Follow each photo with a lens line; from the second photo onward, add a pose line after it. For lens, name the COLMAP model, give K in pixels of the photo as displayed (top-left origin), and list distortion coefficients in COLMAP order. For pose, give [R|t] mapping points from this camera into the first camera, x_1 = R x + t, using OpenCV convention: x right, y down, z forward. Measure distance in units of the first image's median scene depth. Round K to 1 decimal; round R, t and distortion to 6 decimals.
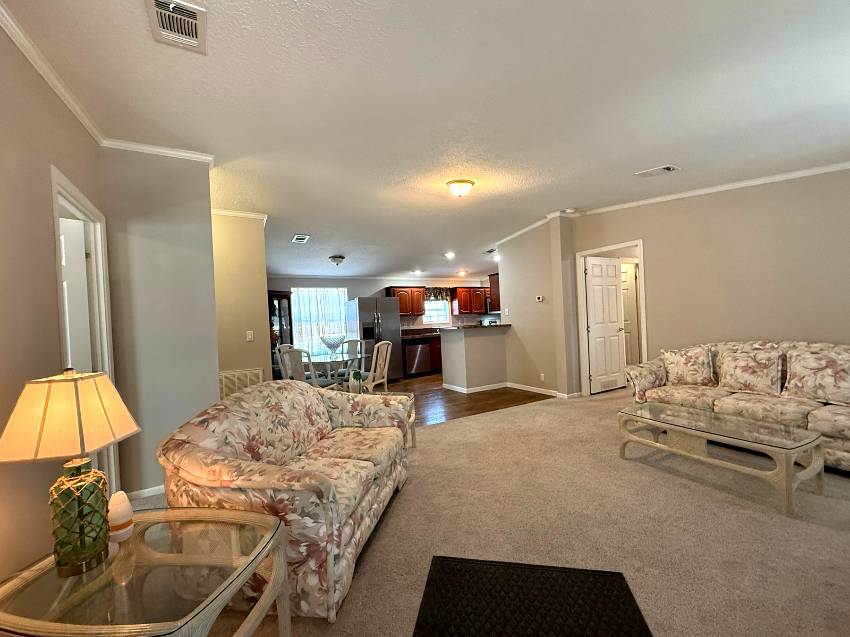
lens RADIAL K [[345.8, 0, 425.9], [0, 345.8, 322.8], [0, 0, 1]] dist [0.001313, 0.000137]
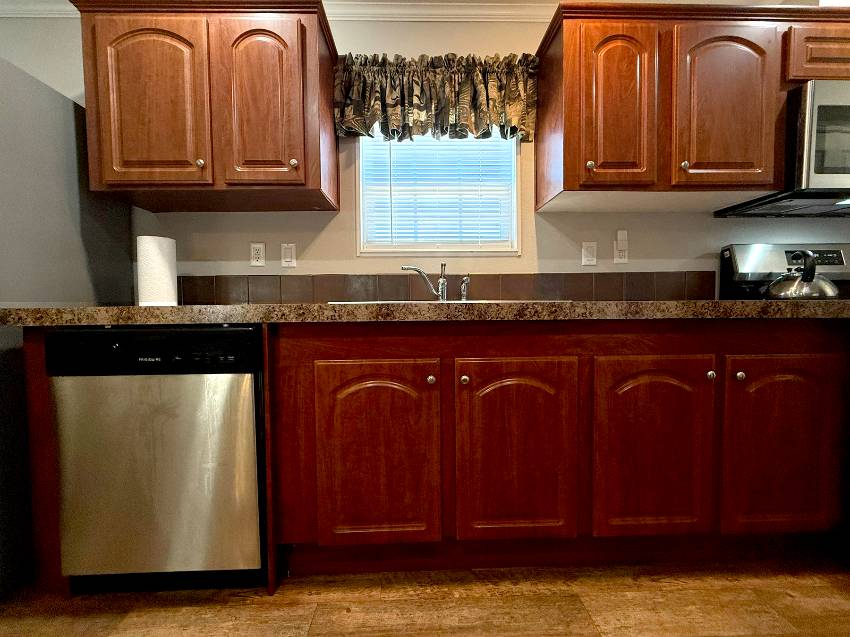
lens RADIAL K [[340.6, 0, 426.0], [0, 340.6, 305.1], [0, 0, 1]] dist [0.013560, -0.000014]
pose [[0.878425, 0.056606, -0.474516, 0.200055], [-0.036289, 0.997994, 0.051875, 0.036485], [0.476501, -0.028349, 0.878717, 1.427373]]
